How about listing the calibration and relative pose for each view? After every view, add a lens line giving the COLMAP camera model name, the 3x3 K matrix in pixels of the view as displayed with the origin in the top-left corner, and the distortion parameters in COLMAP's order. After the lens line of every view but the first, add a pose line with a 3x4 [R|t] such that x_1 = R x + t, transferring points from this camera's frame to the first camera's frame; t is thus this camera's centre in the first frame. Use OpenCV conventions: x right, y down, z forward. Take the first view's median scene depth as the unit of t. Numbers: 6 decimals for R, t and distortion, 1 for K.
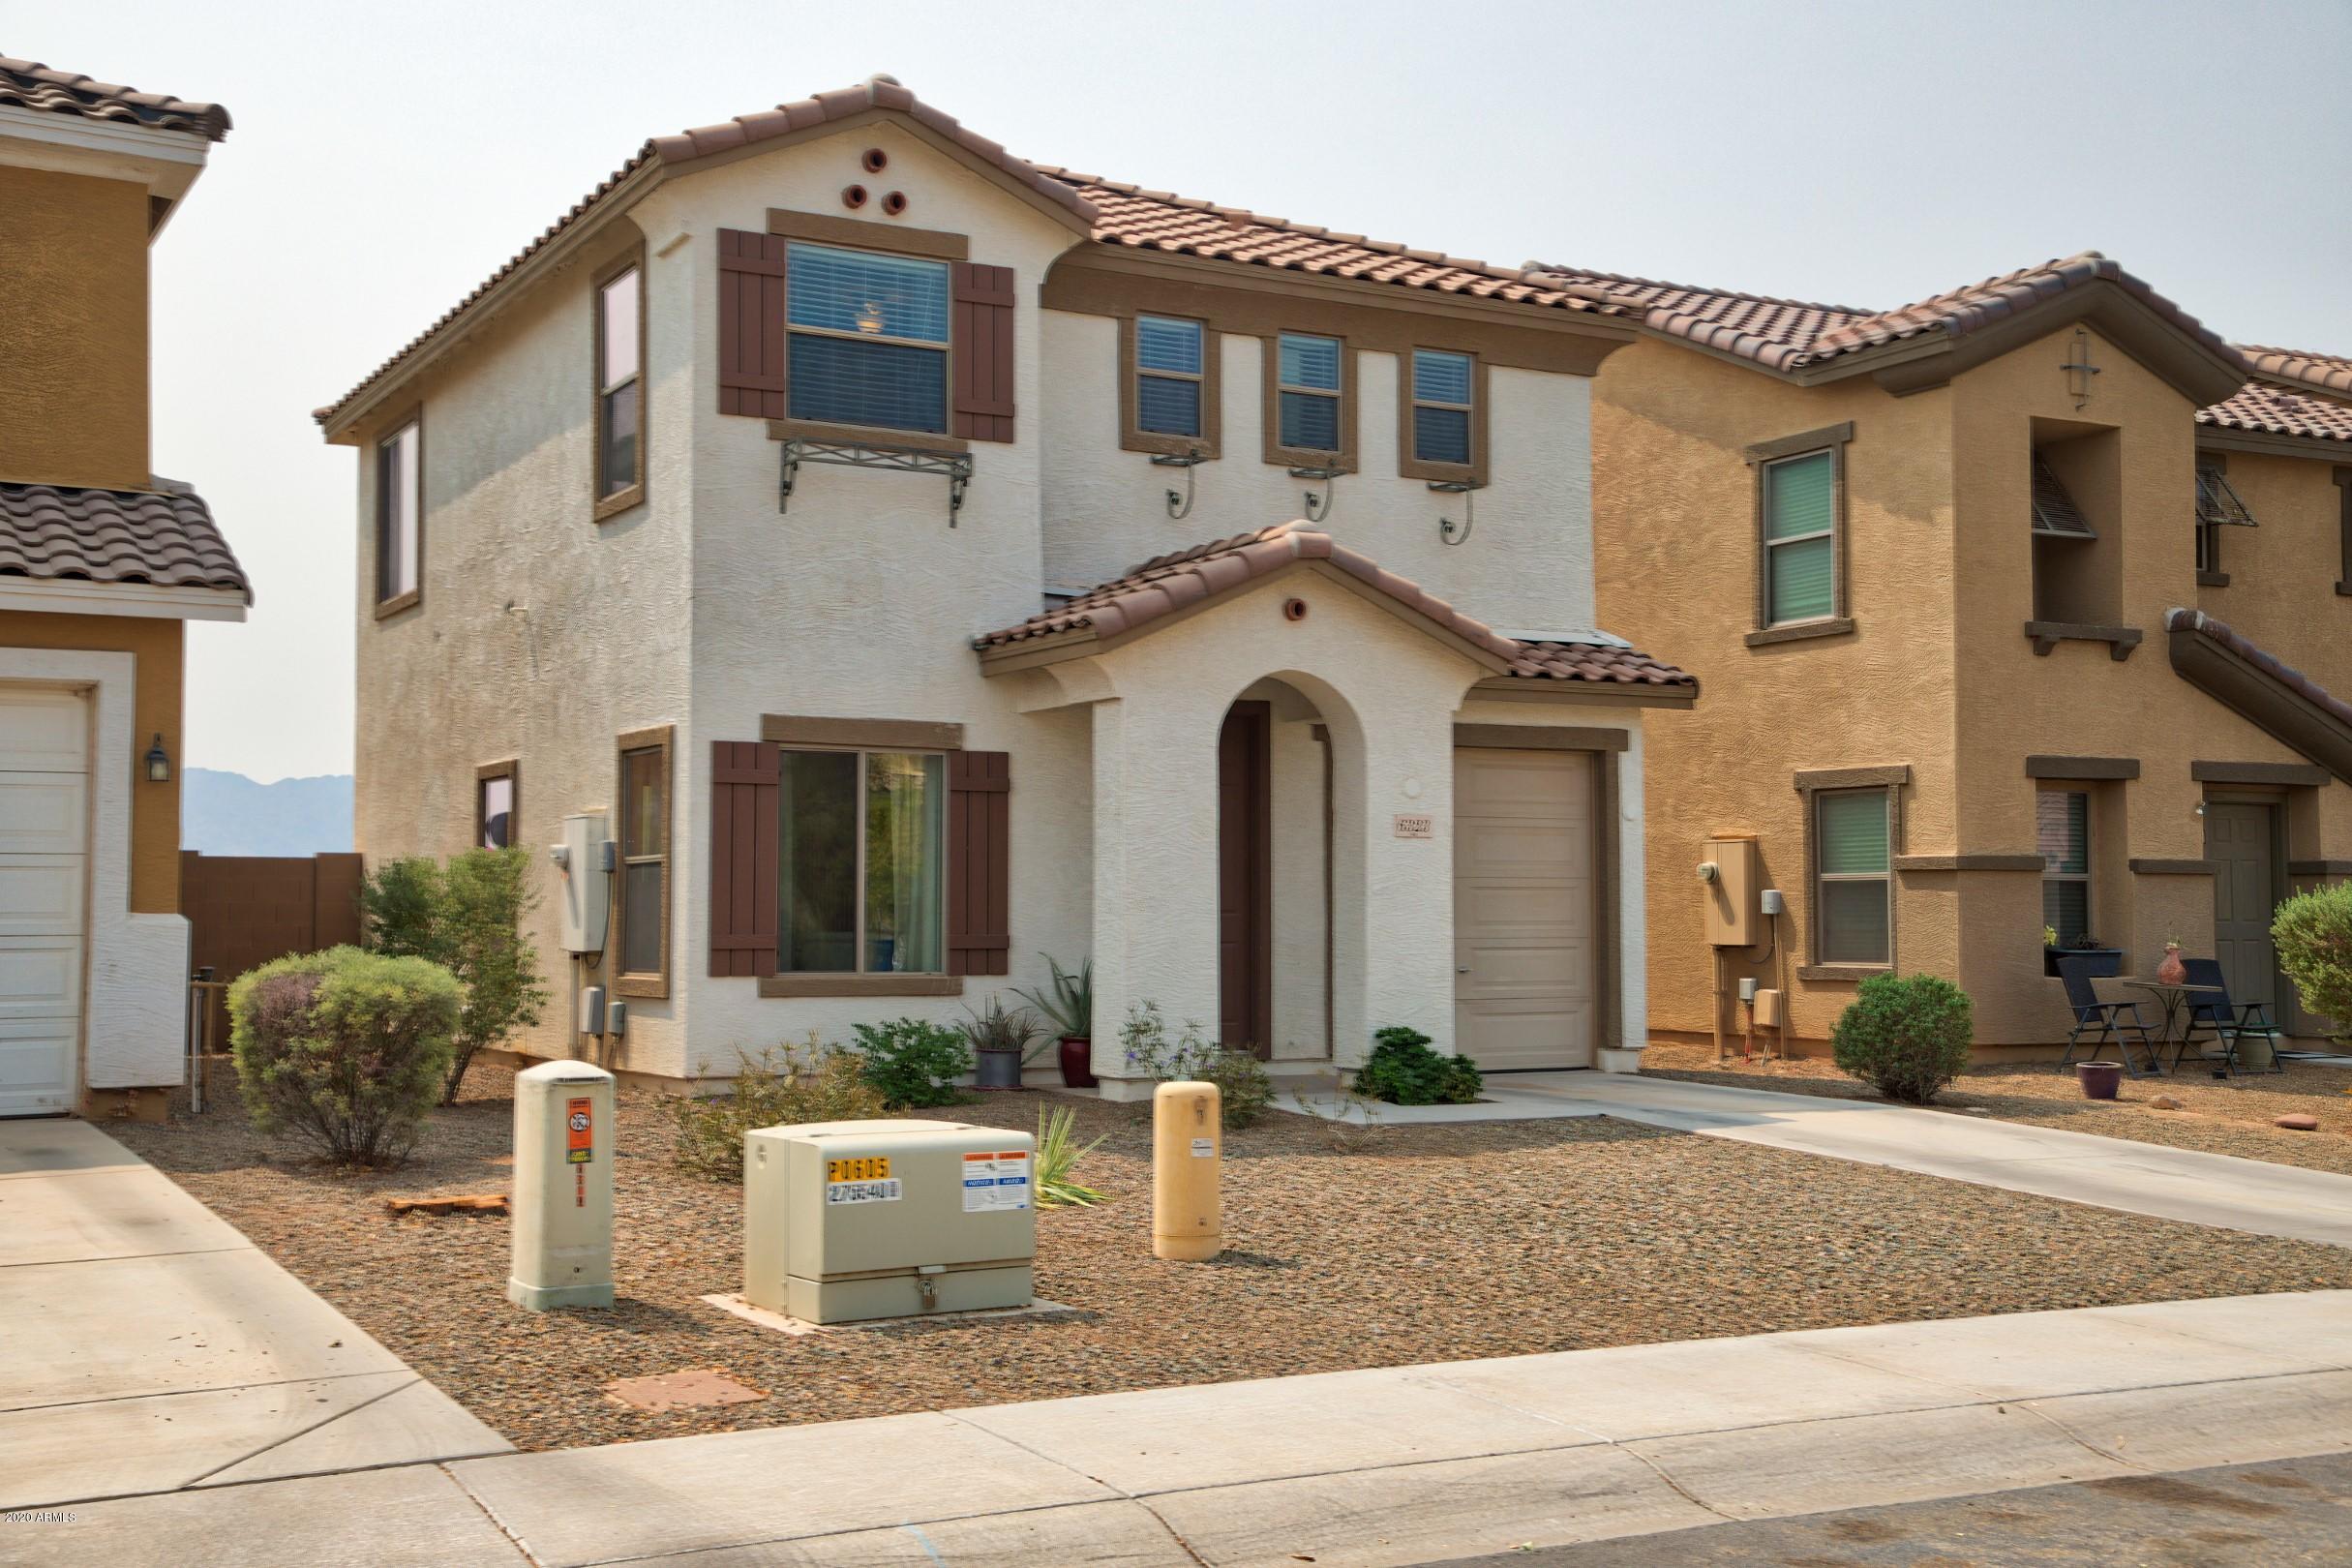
lens RADIAL K [[2624.7, 0, 1171.0], [0, 2624.7, 794.4], [0, 0, 1]] dist [0.110519, 0.054880]
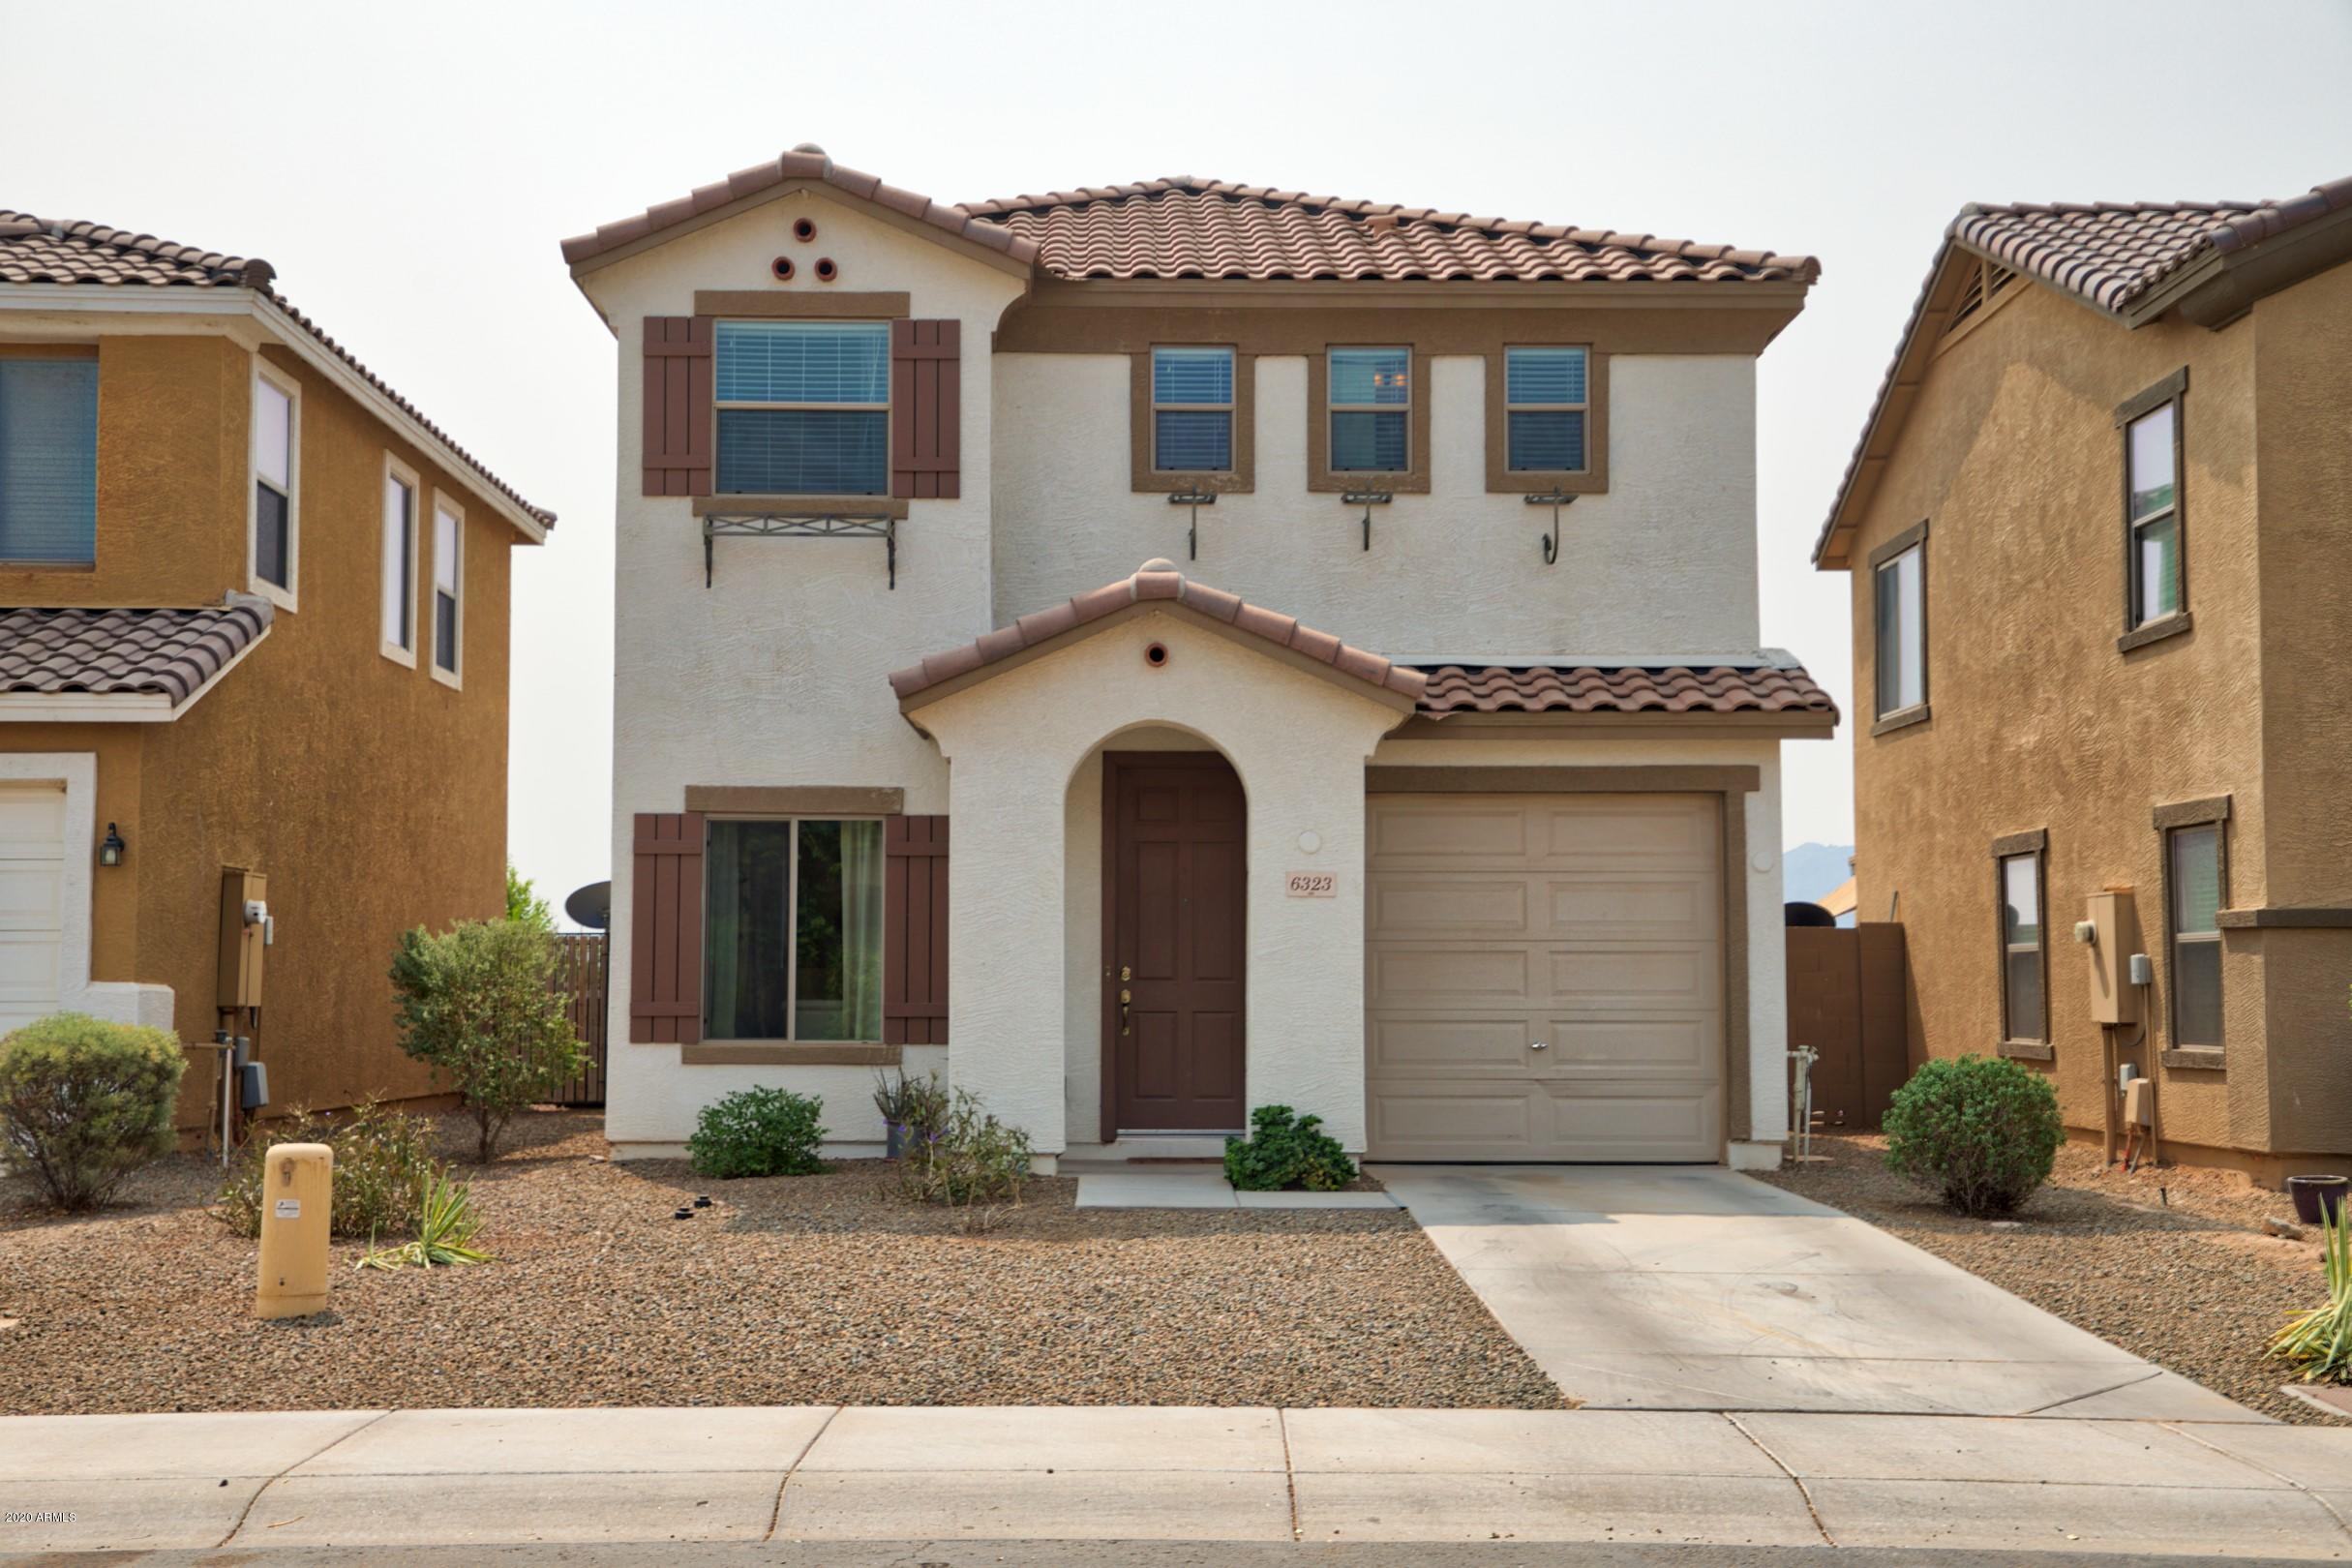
lens RADIAL K [[2899.6, 0, 1157.4], [0, 2899.6, 800.5], [0, 0, 1]] dist [0.156657, 0.052020]
pose [[0.881285, -0.030708, -0.471586, 0.526891], [0.021478, 0.999458, -0.024943, 0.007186], [0.472096, 0.011853, 0.881467, 0.089542]]
